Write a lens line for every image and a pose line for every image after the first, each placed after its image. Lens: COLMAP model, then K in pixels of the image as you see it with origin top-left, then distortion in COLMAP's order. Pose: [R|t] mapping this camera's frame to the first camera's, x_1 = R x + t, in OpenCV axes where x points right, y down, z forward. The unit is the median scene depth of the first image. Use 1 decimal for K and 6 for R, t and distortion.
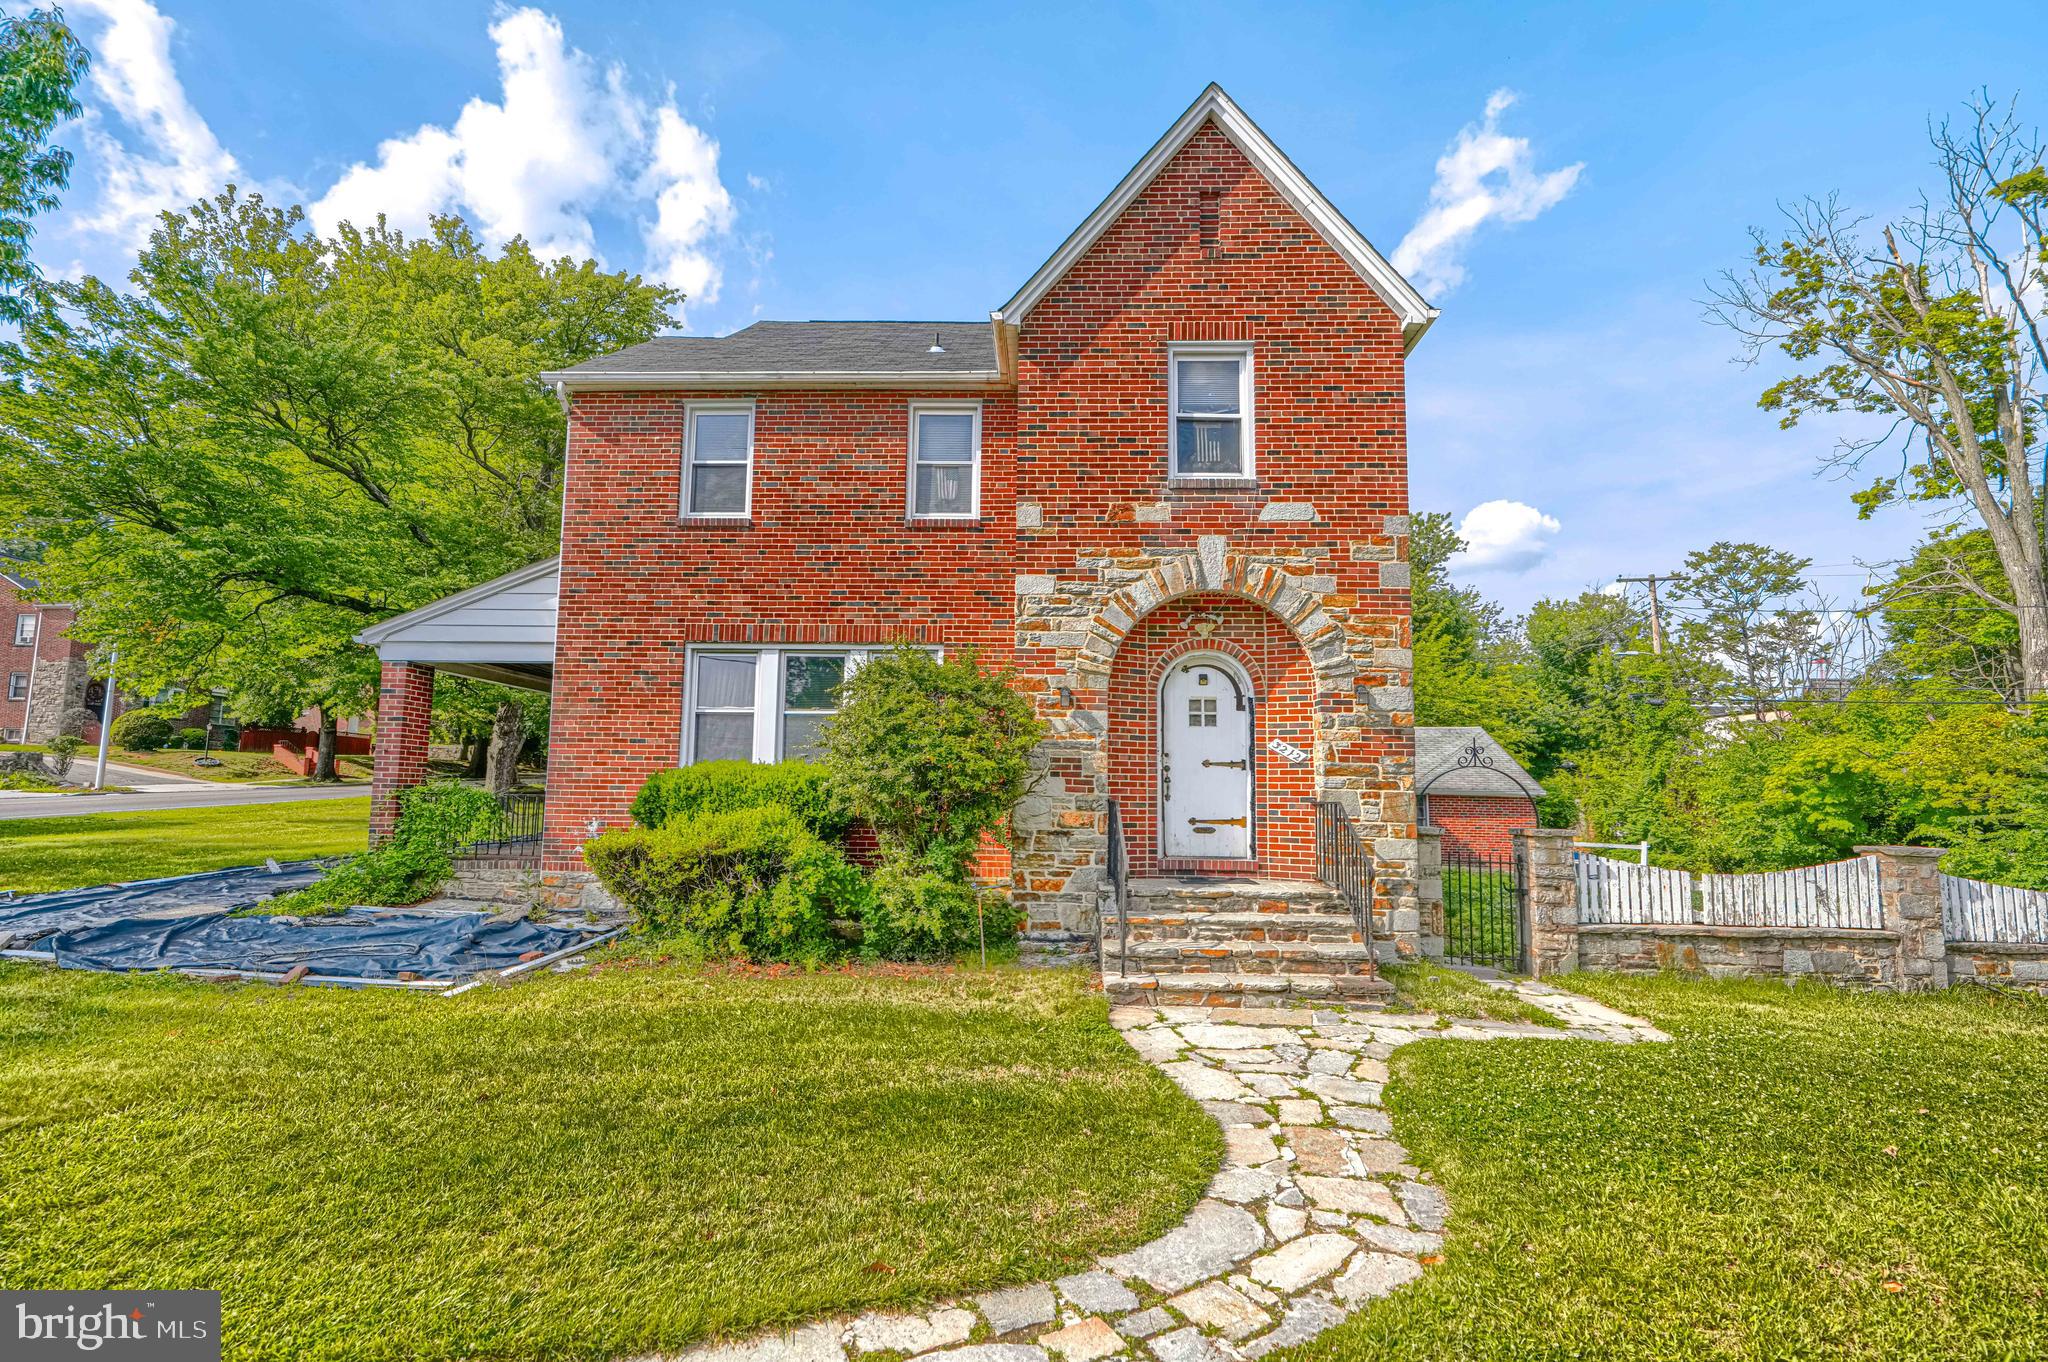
lens RADIAL K [[942.4, 0, 1021.3], [0, 942.4, 694.5], [0, 0, 1]] dist [0.003459, -0.000135]
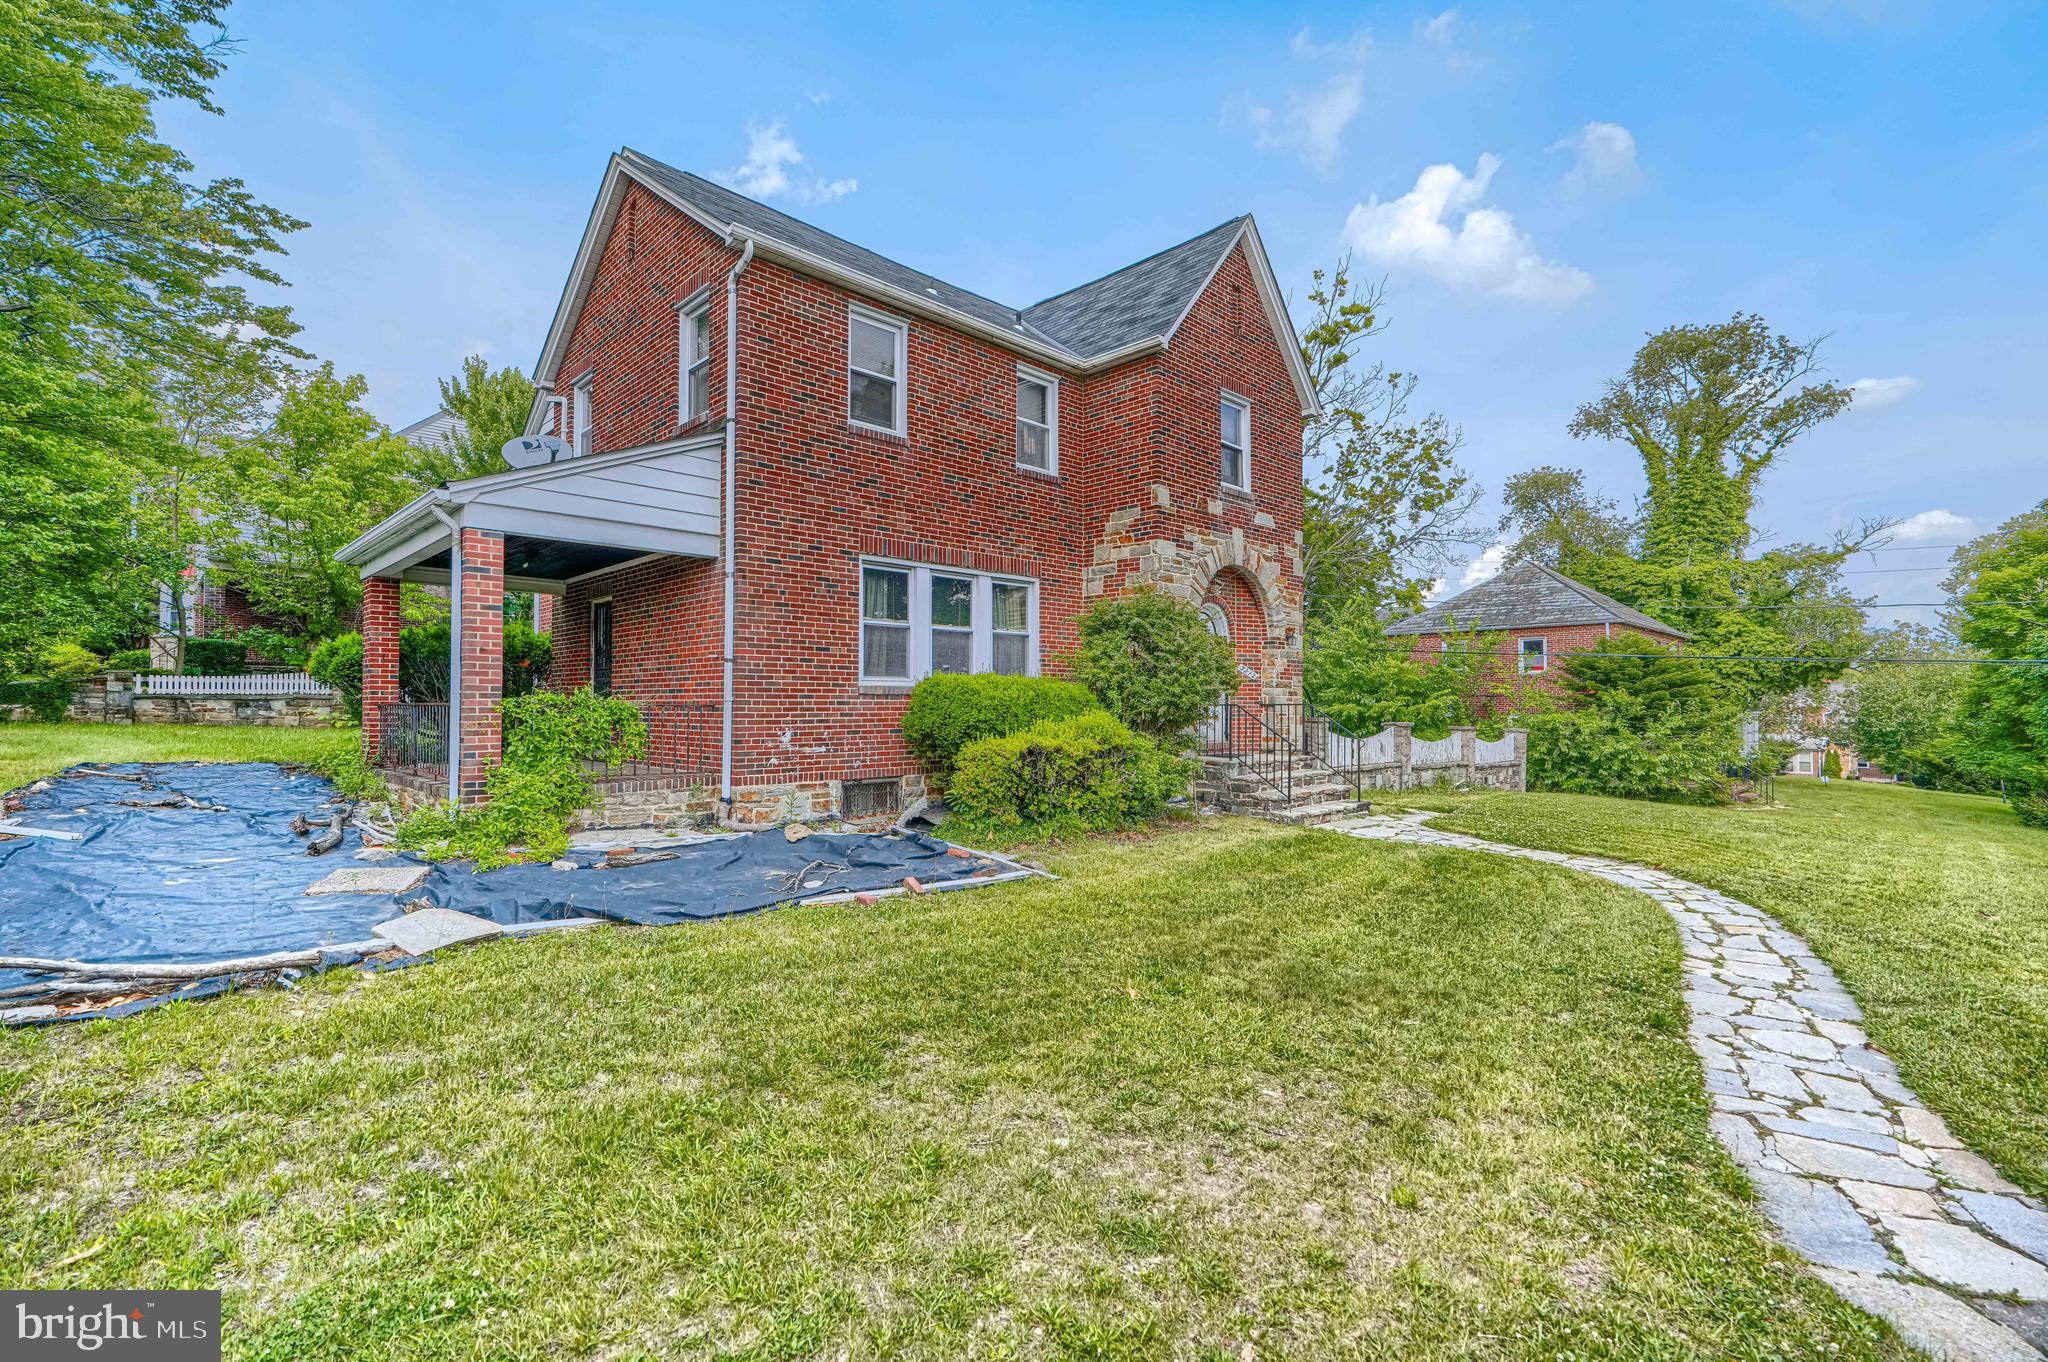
lens RADIAL K [[942.4, 0, 1022.8], [0, 942.4, 683.0], [0, 0, 1]] dist [0.003459, -0.000135]
pose [[0.684505, 0.006918, 0.728975, -0.939806], [-0.073174, 0.995557, 0.059263, 0.010176], [-0.725327, -0.093908, 0.681970, 0.169057]]
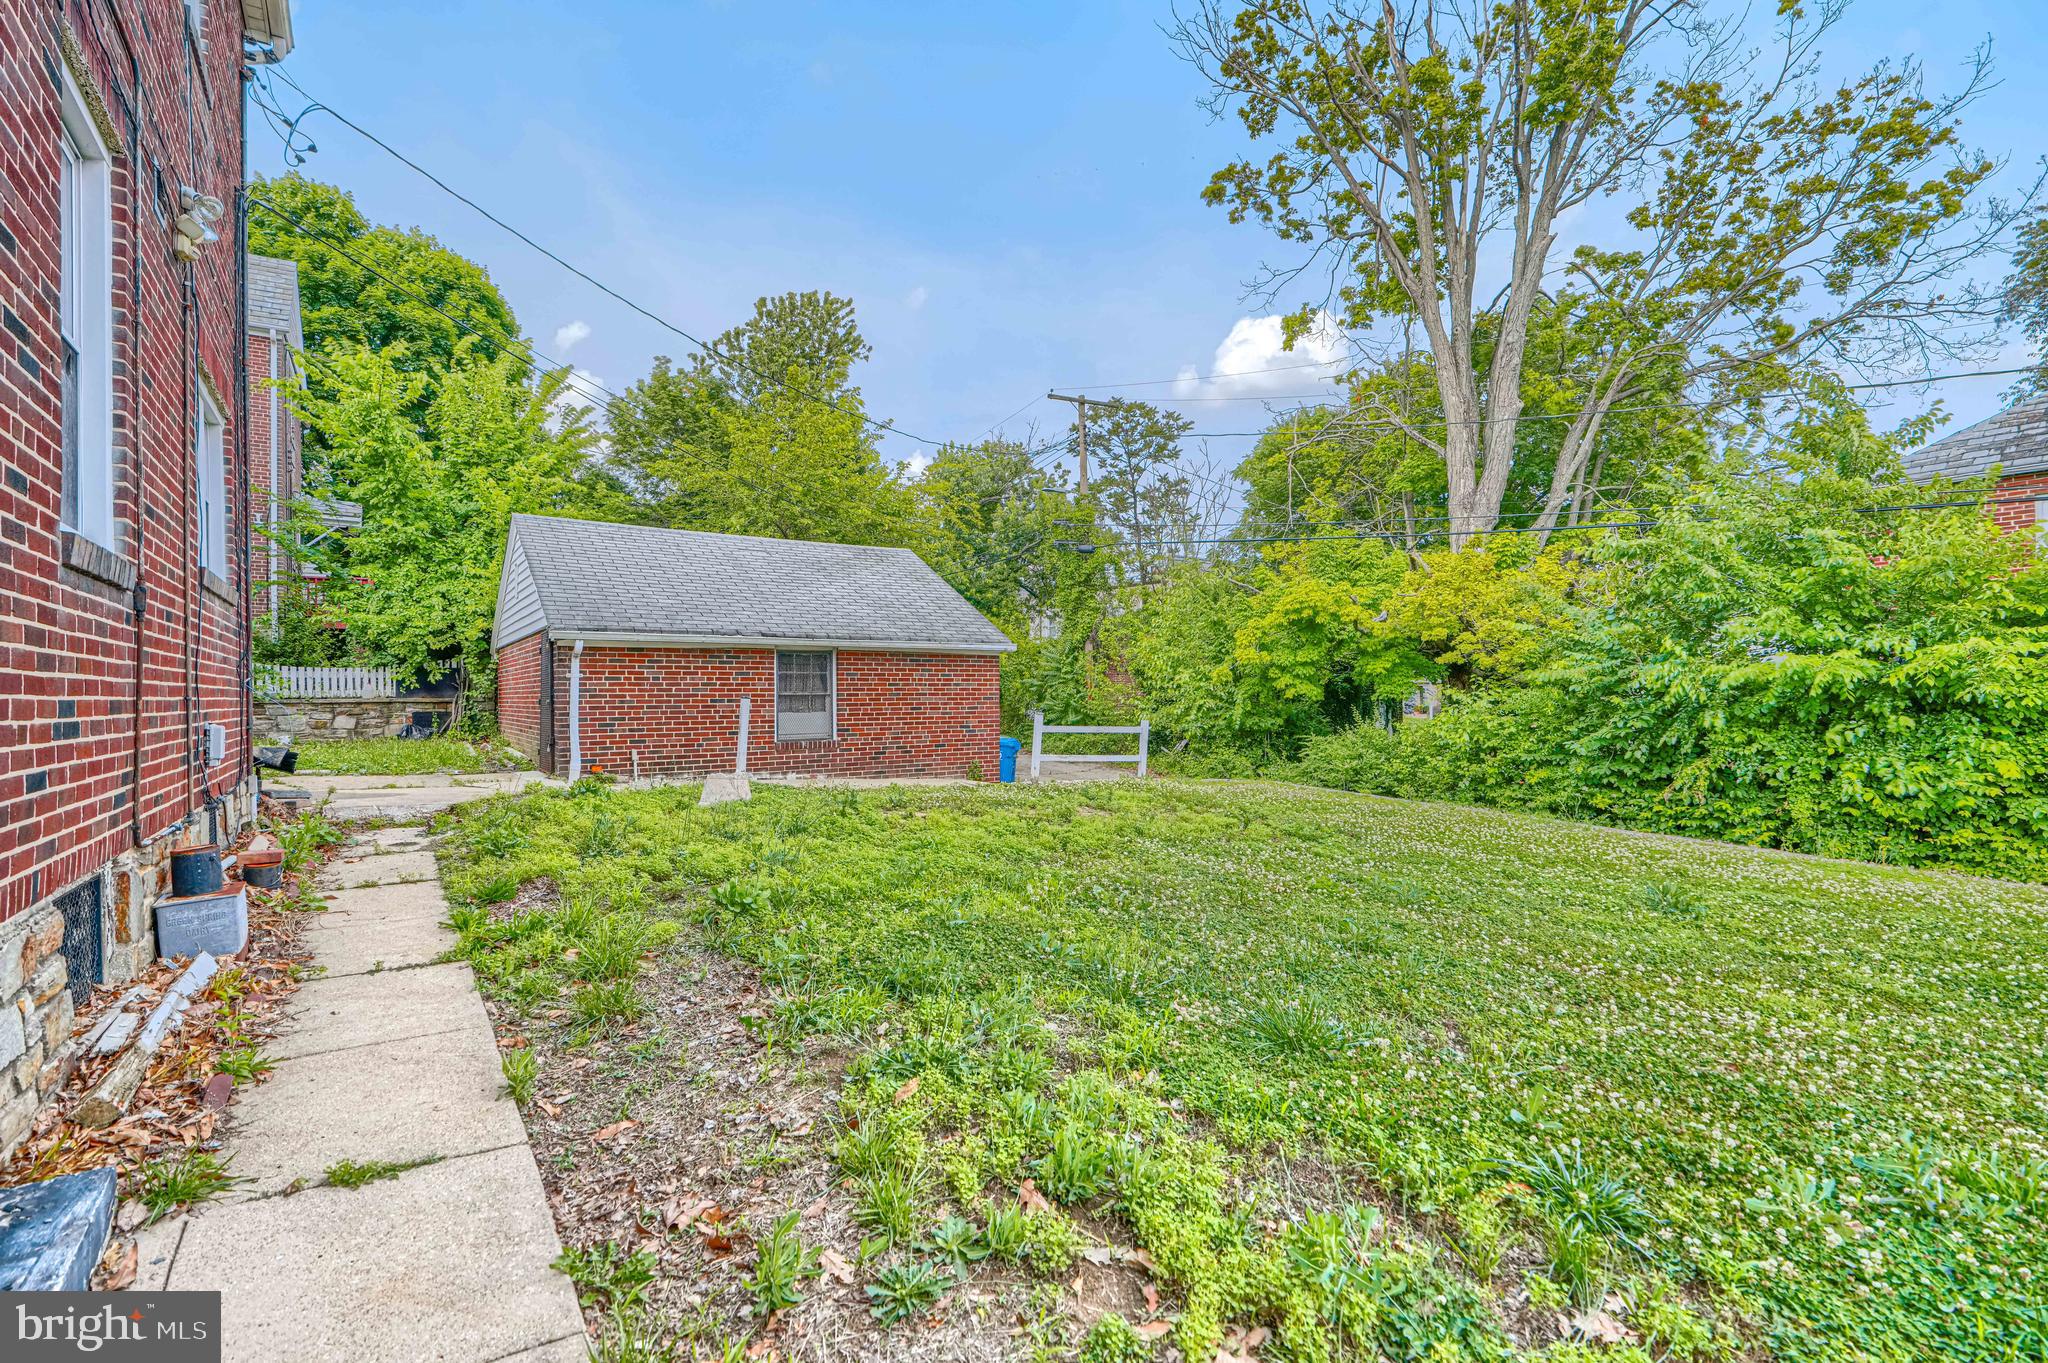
lens RADIAL K [[942.4, 0, 1022.2], [0, 942.4, 694.2], [0, 0, 1]] dist [0.003459, -0.000135]
pose [[0.805271, -0.021552, 0.592515, 0.390801], [-0.046724, 0.993924, 0.099654, 0.145451], [-0.591063, -0.107934, 0.799372, 0.995450]]
